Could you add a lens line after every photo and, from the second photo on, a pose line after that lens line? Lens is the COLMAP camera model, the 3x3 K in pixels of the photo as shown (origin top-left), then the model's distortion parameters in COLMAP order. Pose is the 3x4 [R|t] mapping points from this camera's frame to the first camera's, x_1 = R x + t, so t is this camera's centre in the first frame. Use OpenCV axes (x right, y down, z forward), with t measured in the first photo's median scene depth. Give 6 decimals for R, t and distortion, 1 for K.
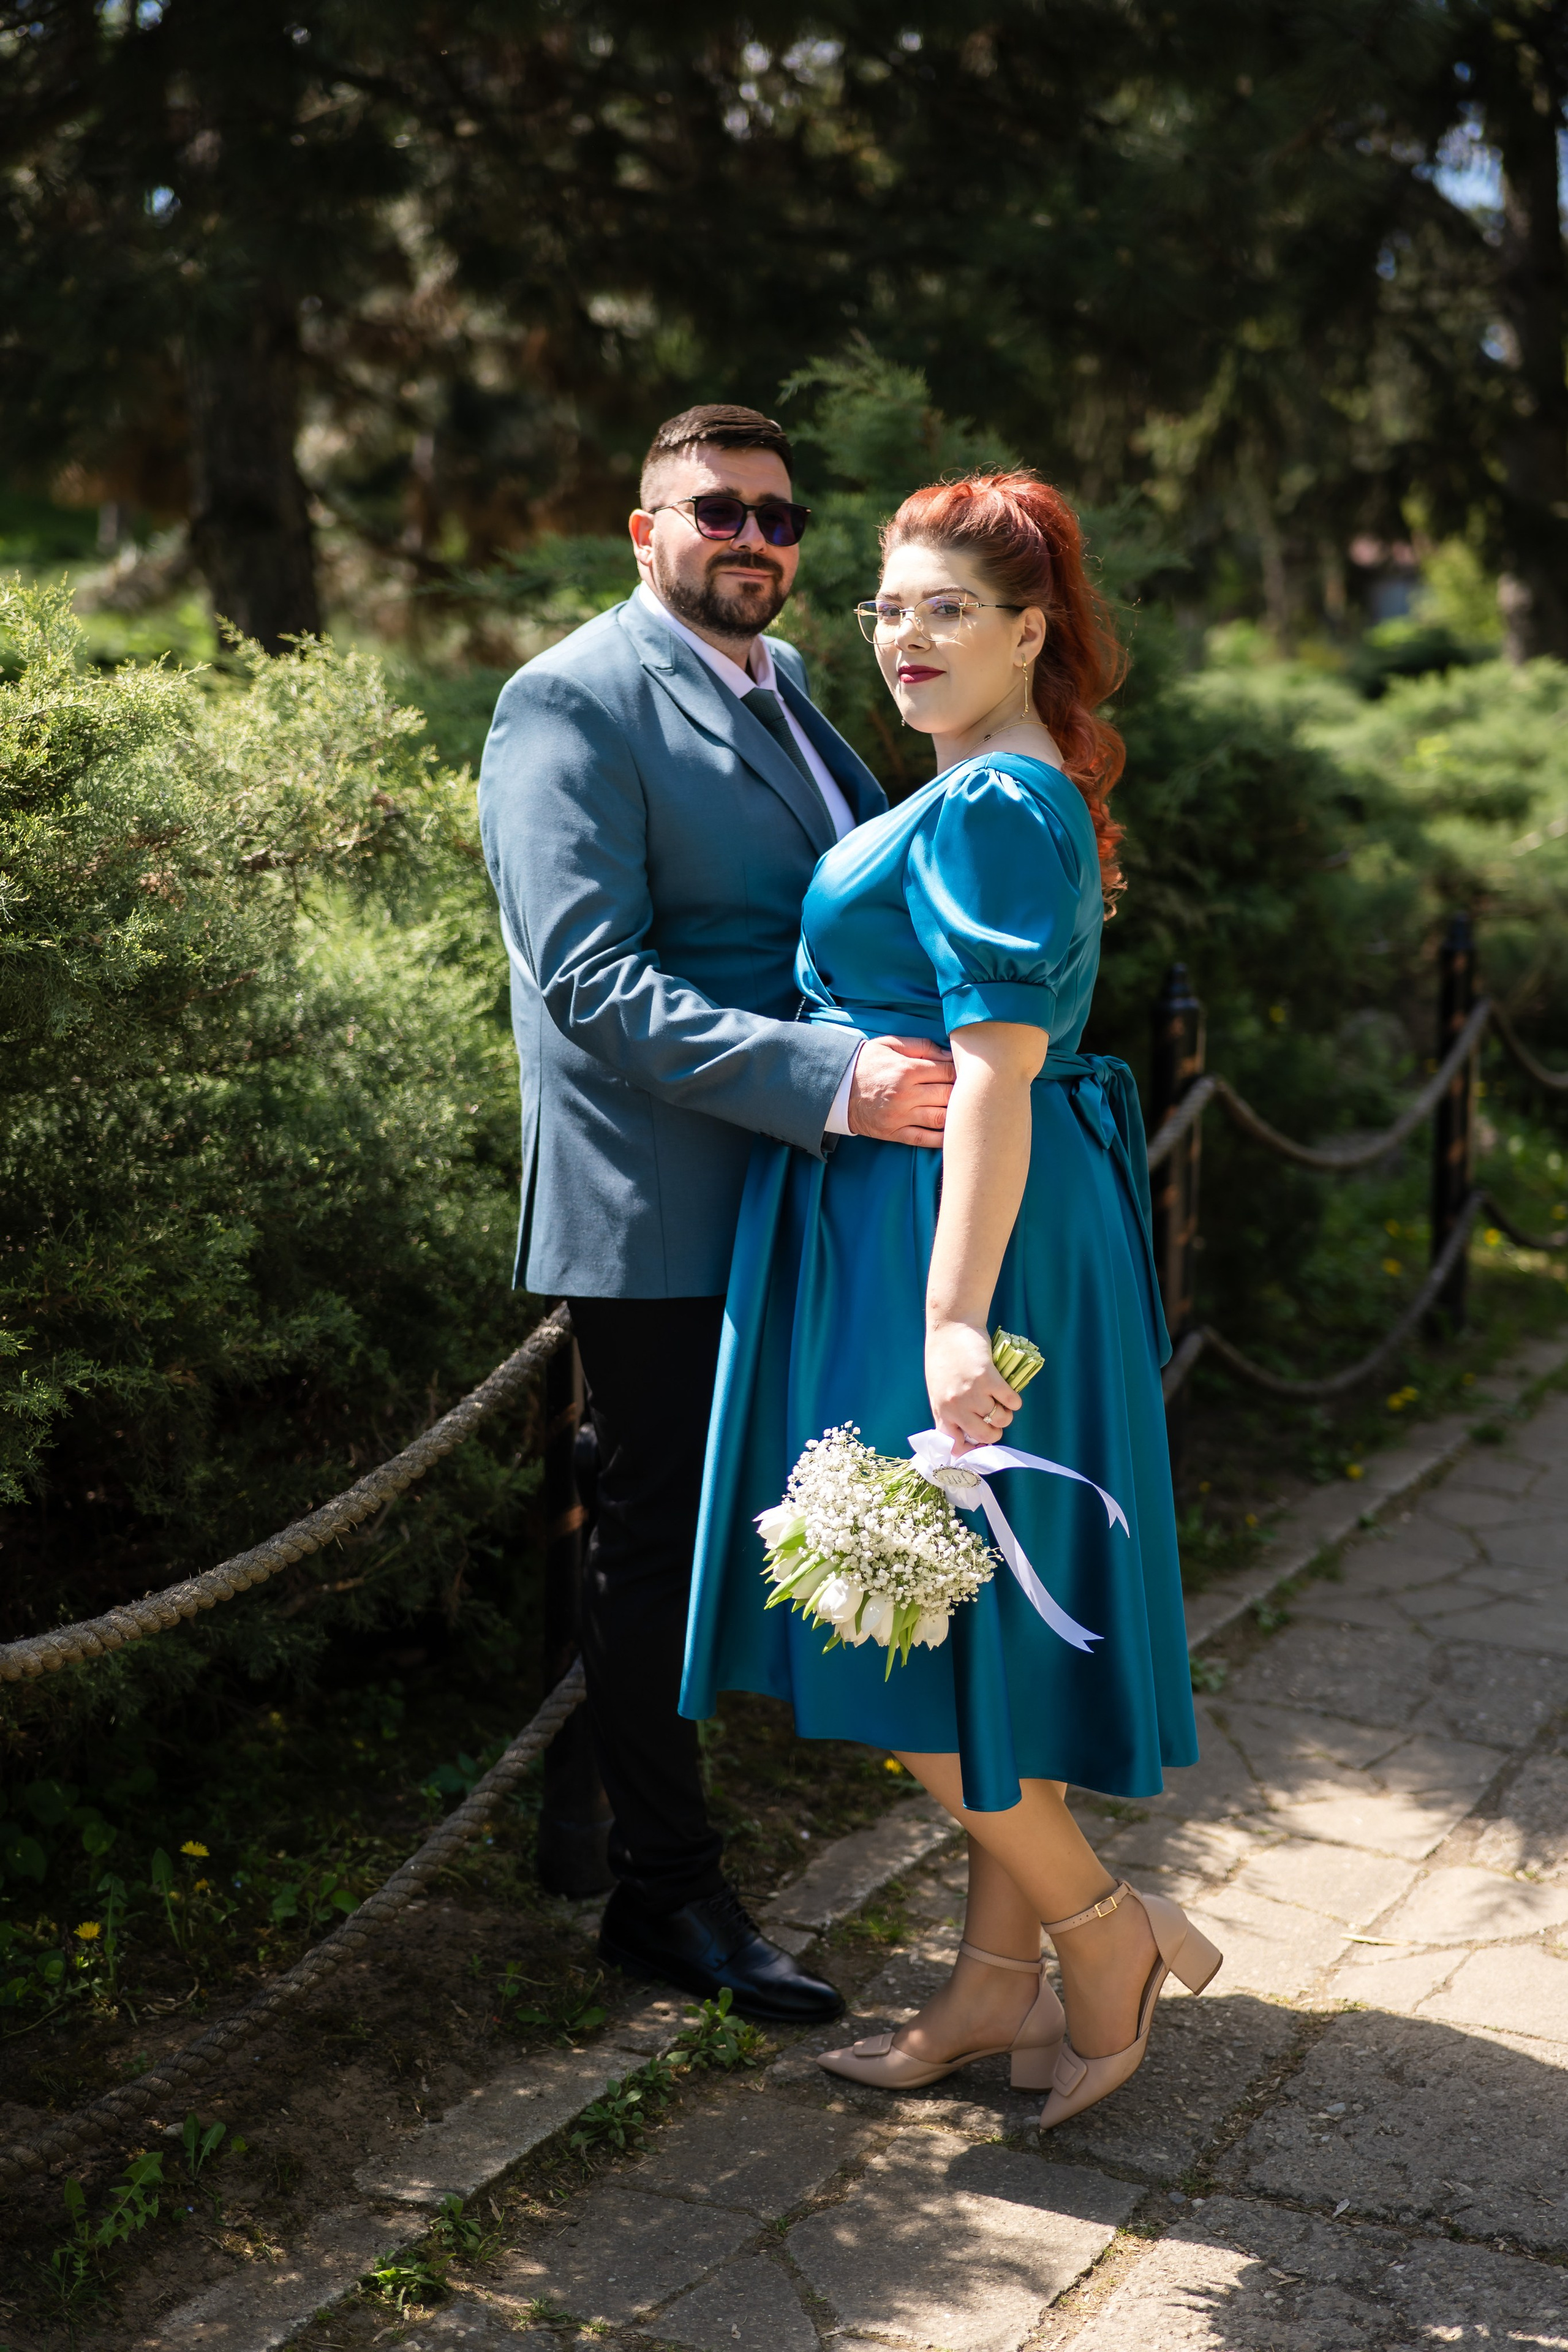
lens RADIAL K [[3340.8, 0, 852.6], [0, 3340.8, 1175.2], [0, 0, 1]] dist [0.019760, -0.016779]
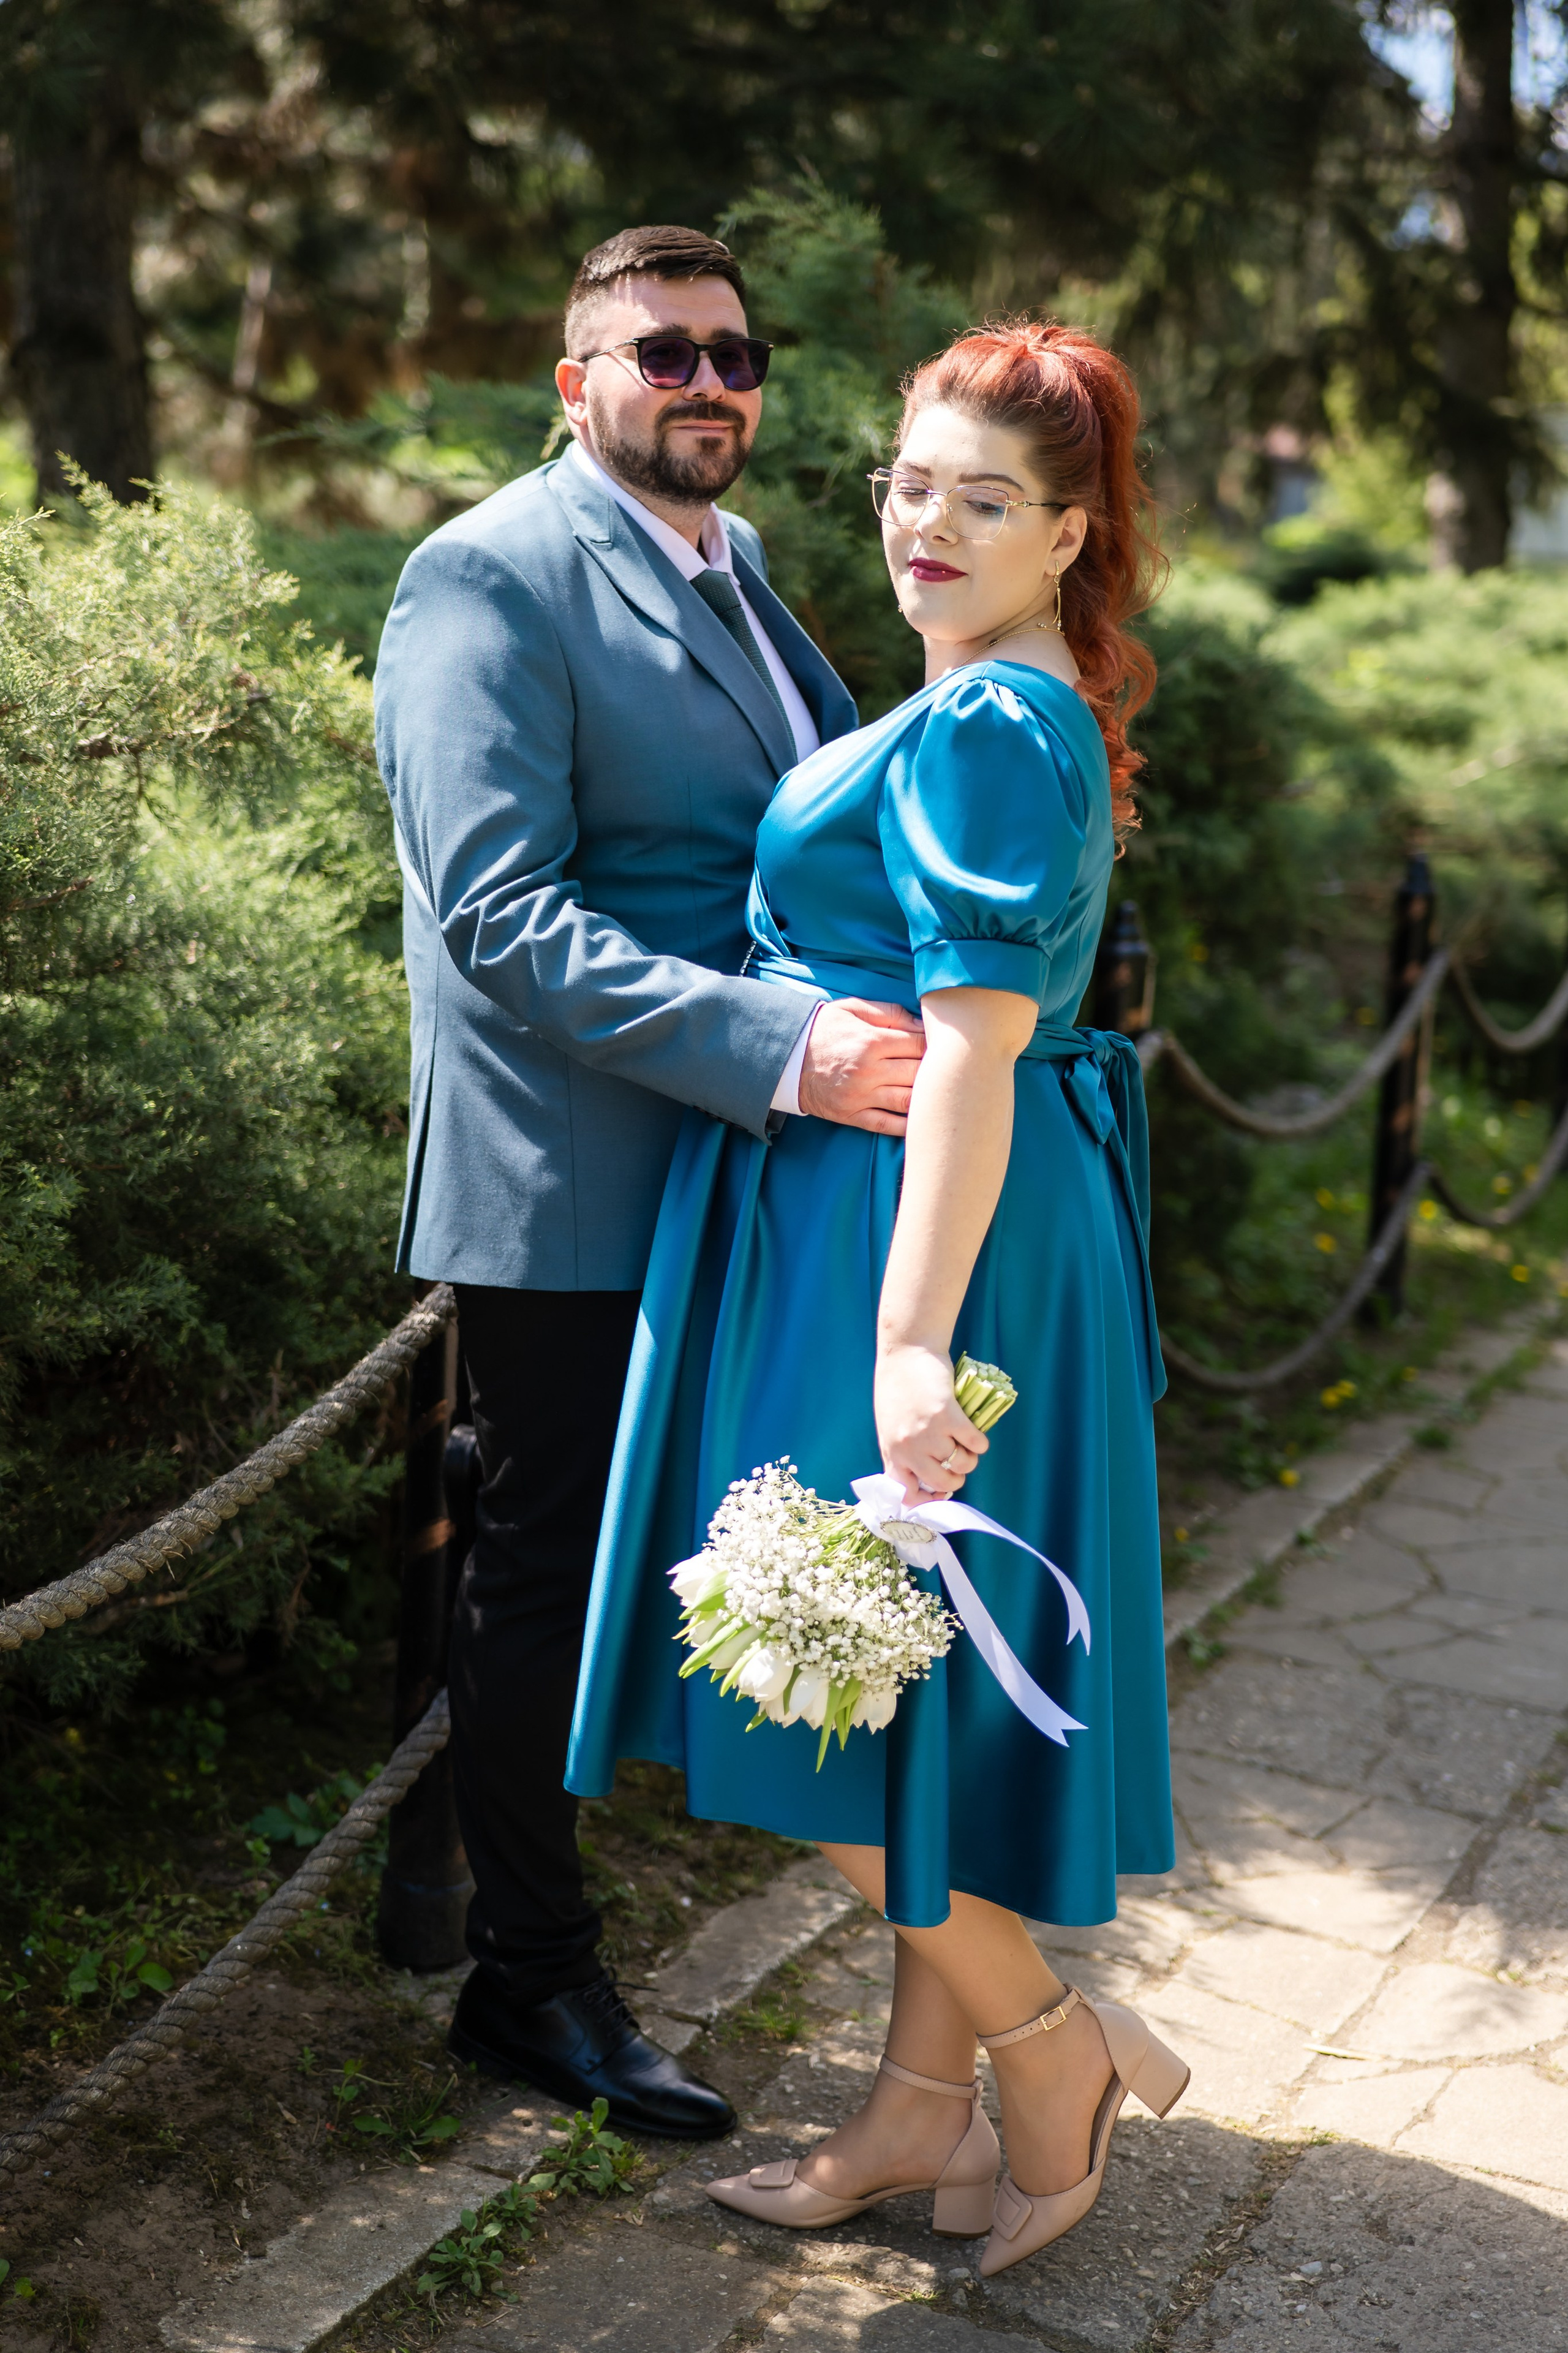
lens RADIAL K [[3551.9, 0, 784.0], [0, 3551.9, 1176.5], [0, 0, 1]] dist [0.013810, 0.043567]
pose [[0.998628, 0.042372, 0.030757, -0.026472], [-0.043151, 0.998753, 0.025119, -0.014967], [-0.029654, -0.026412, 0.999211, 0.090254]]
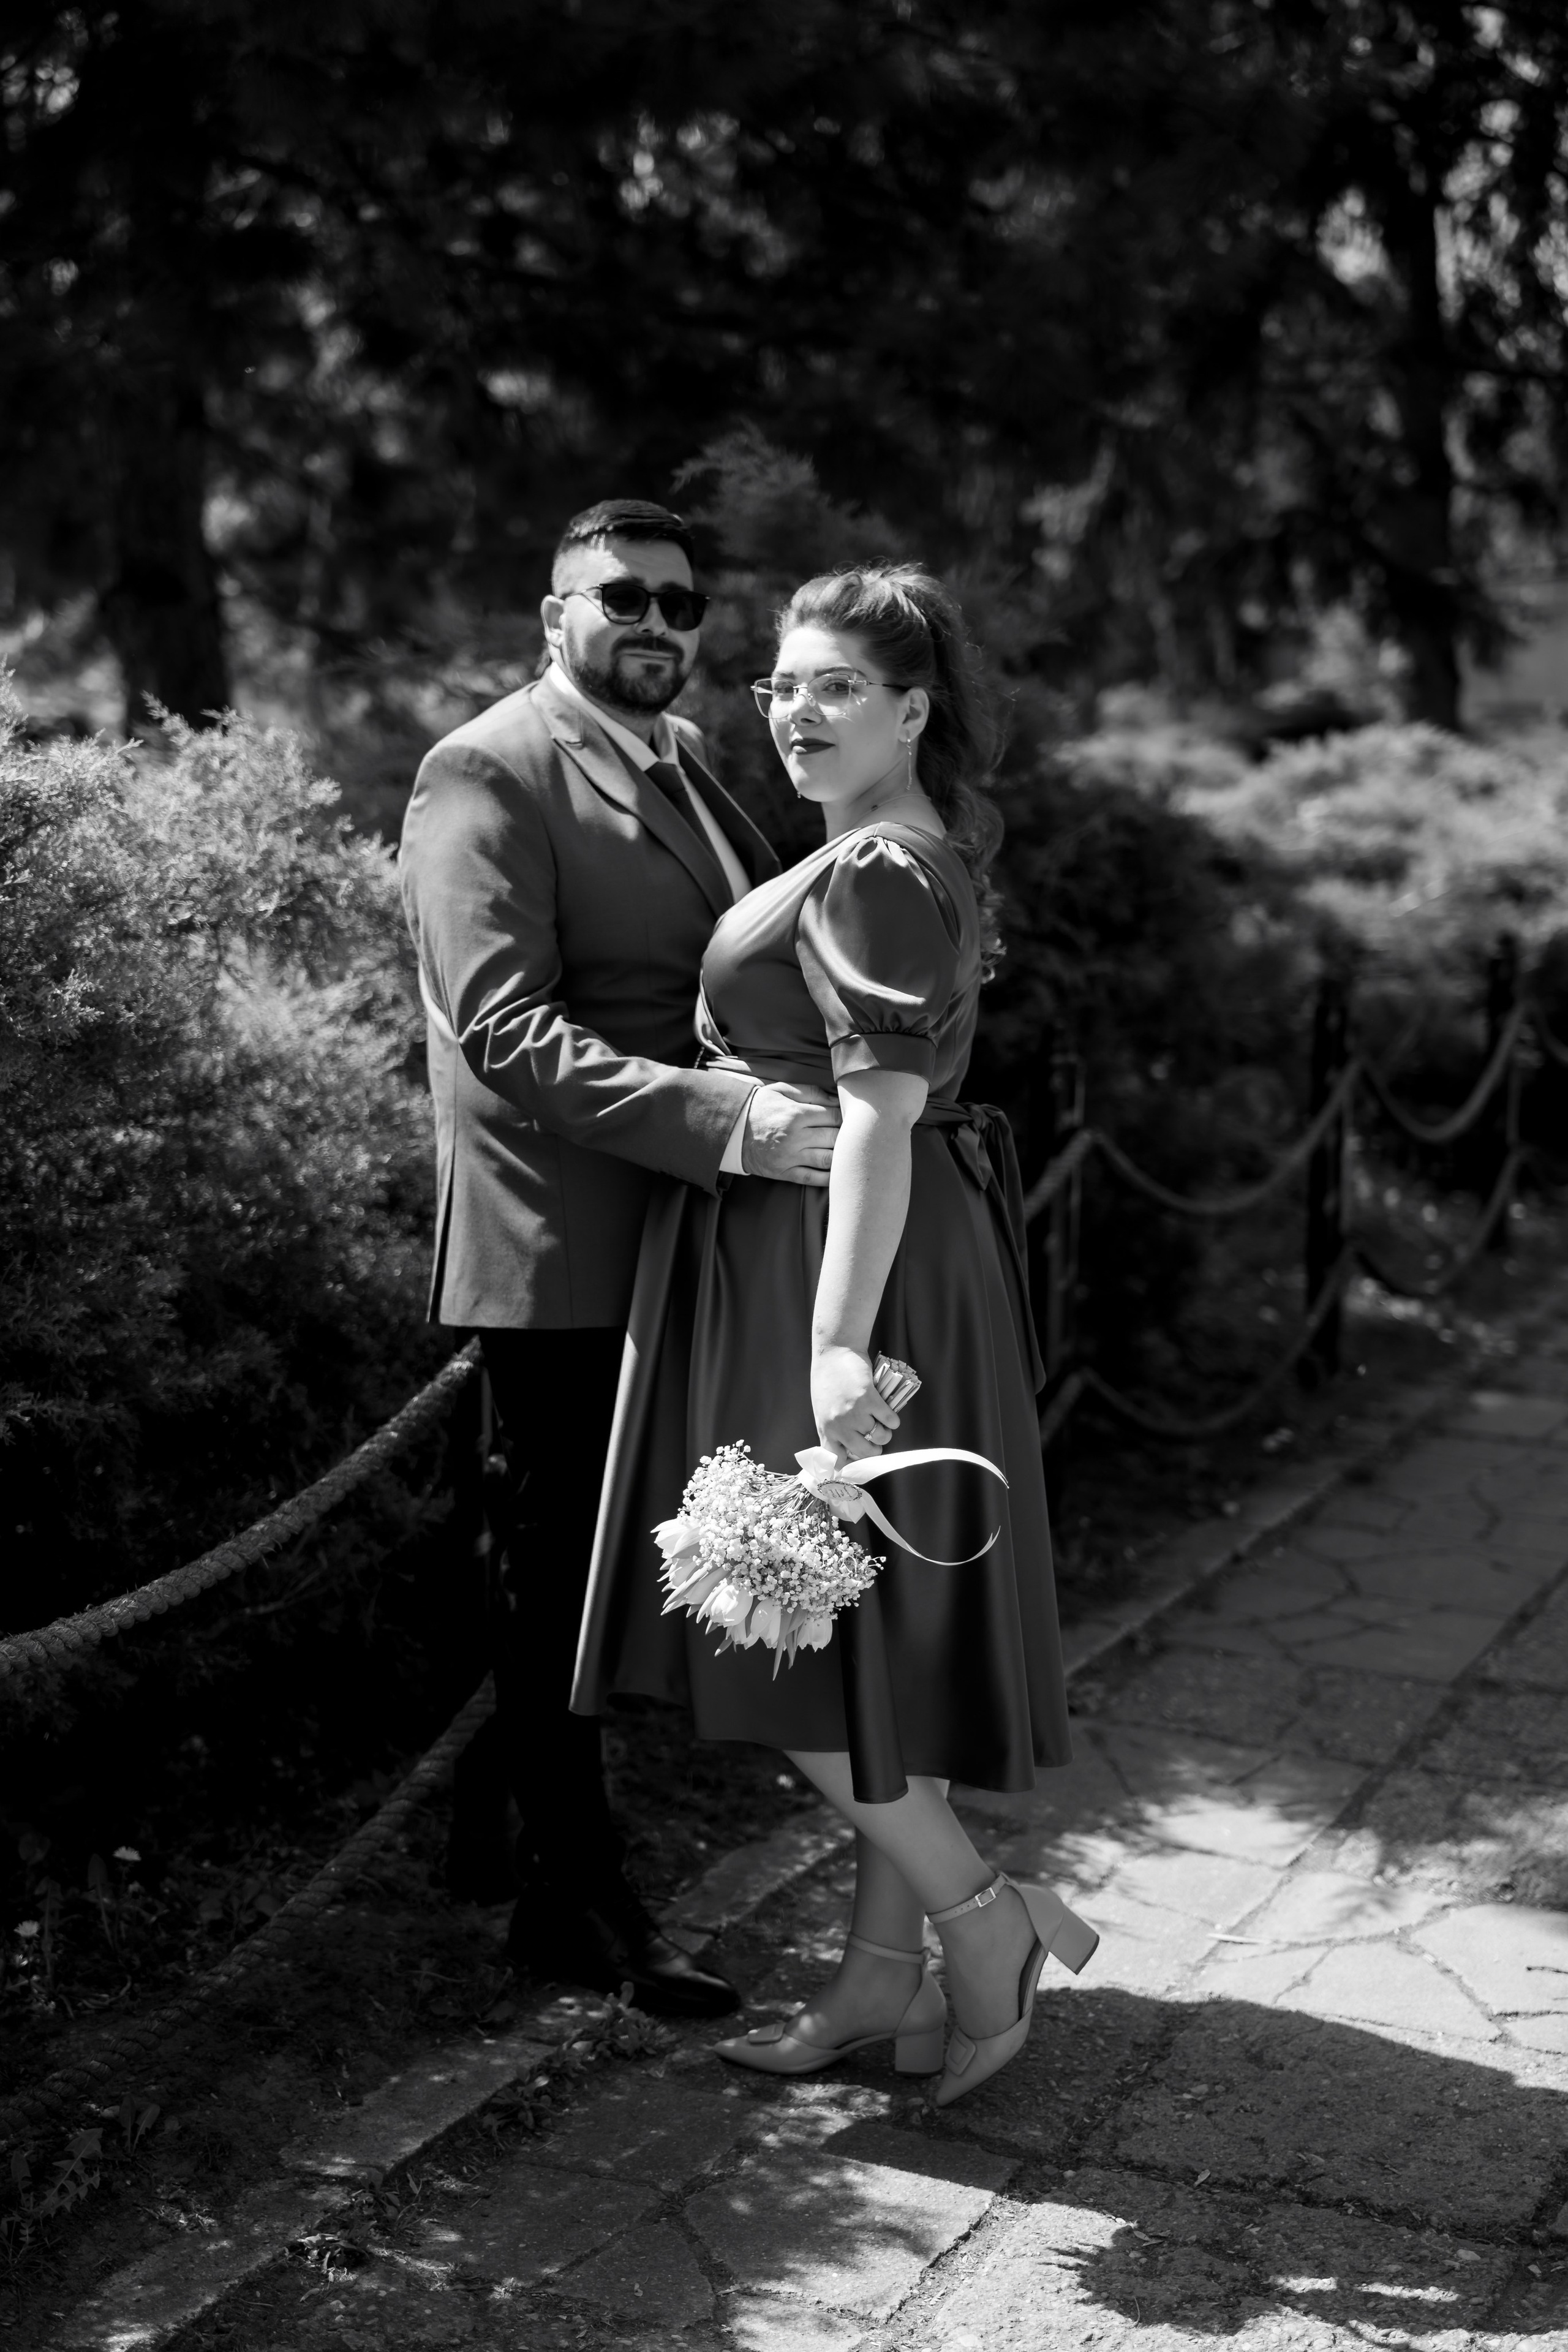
lens RADIAL K [[3347.8, 0, 803.5], [0, 3347.8, 1199.3], [0, 0, 1]] dist [0.012103, 0.077994]
pose [[0.999866, -0.002791, 0.016119, 0.001392], [0.002970, 0.999934, -0.011098, 0.005432], [-0.016087, 0.011144, 0.999808, -0.063035]]
